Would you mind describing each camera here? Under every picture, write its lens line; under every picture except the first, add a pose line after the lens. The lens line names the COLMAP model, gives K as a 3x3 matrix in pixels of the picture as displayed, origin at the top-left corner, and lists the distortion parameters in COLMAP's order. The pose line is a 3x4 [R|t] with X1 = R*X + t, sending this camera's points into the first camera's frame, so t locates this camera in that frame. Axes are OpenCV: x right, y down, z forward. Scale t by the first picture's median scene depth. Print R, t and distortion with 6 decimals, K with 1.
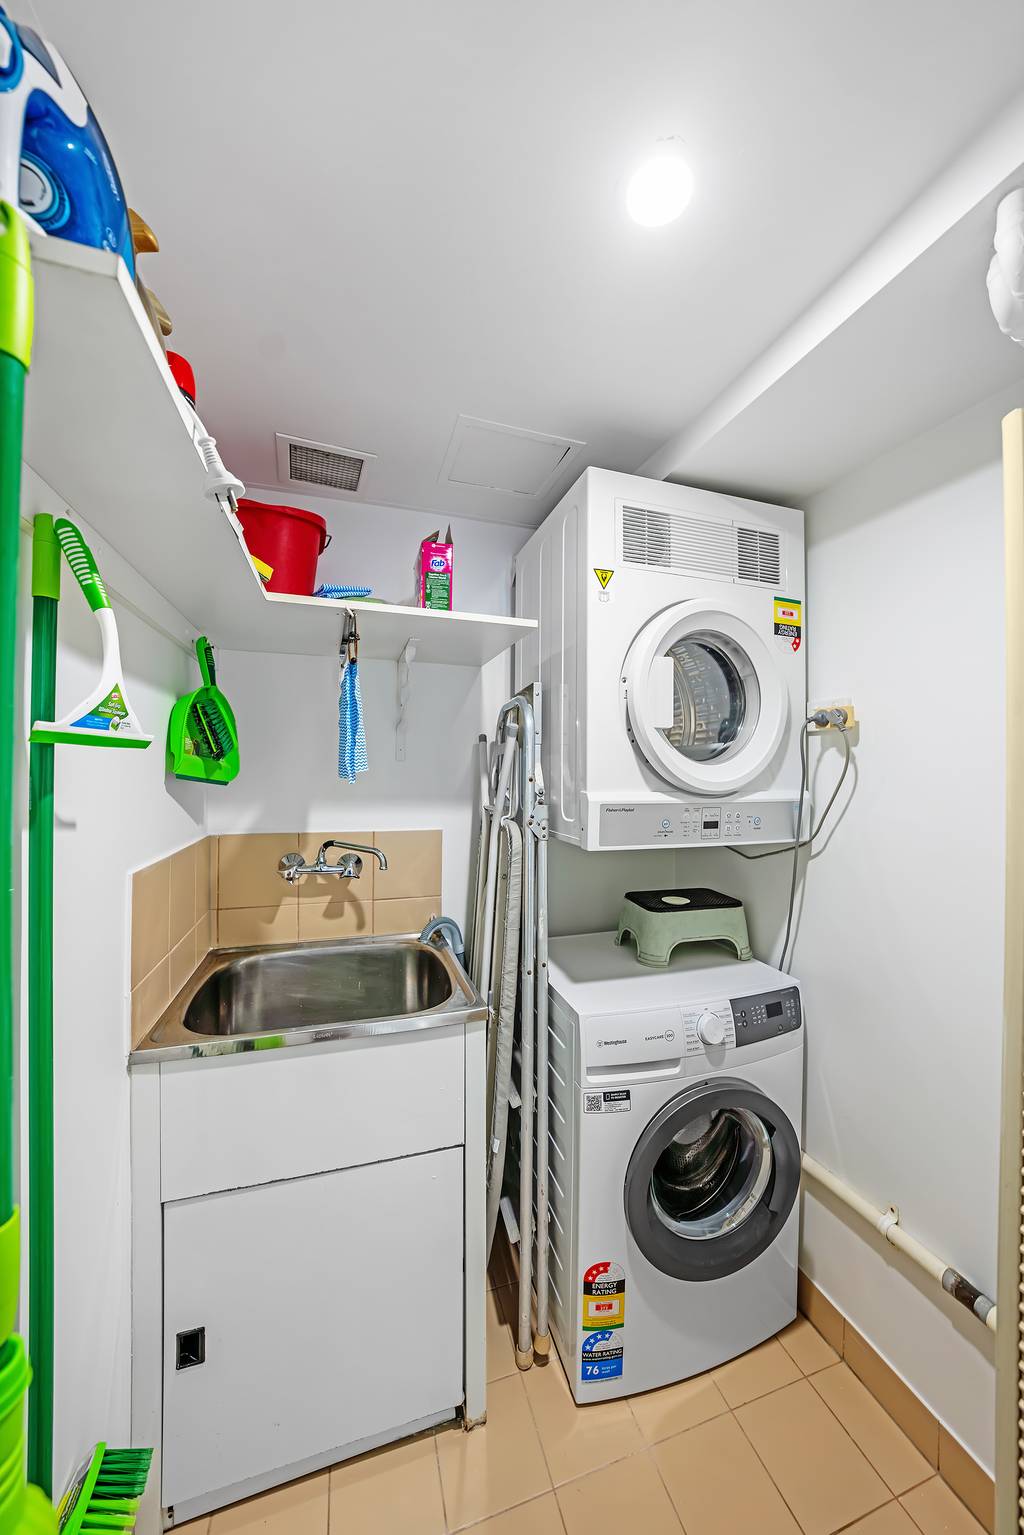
lens RADIAL K [[541.7, 0, 518.3], [0, 541.7, 765.3], [0, 0, 1]] dist [-0.022370, 0.002713]
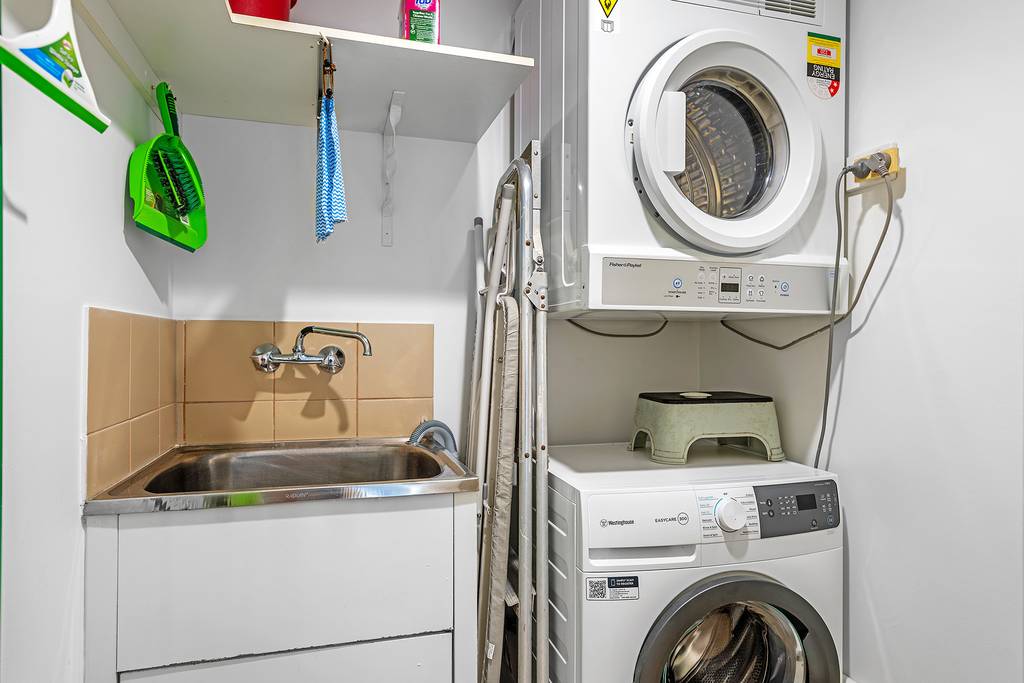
lens RADIAL K [[627.5, 0, 511.9], [0, 627.5, 342.7], [0, 0, 1]] dist [0.020665, 0.005015]
pose [[0.999420, -0.003325, -0.033884, 0.030849], [0.003628, 0.999954, 0.008874, 0.182365], [0.033853, -0.008992, 0.999386, -0.047048]]
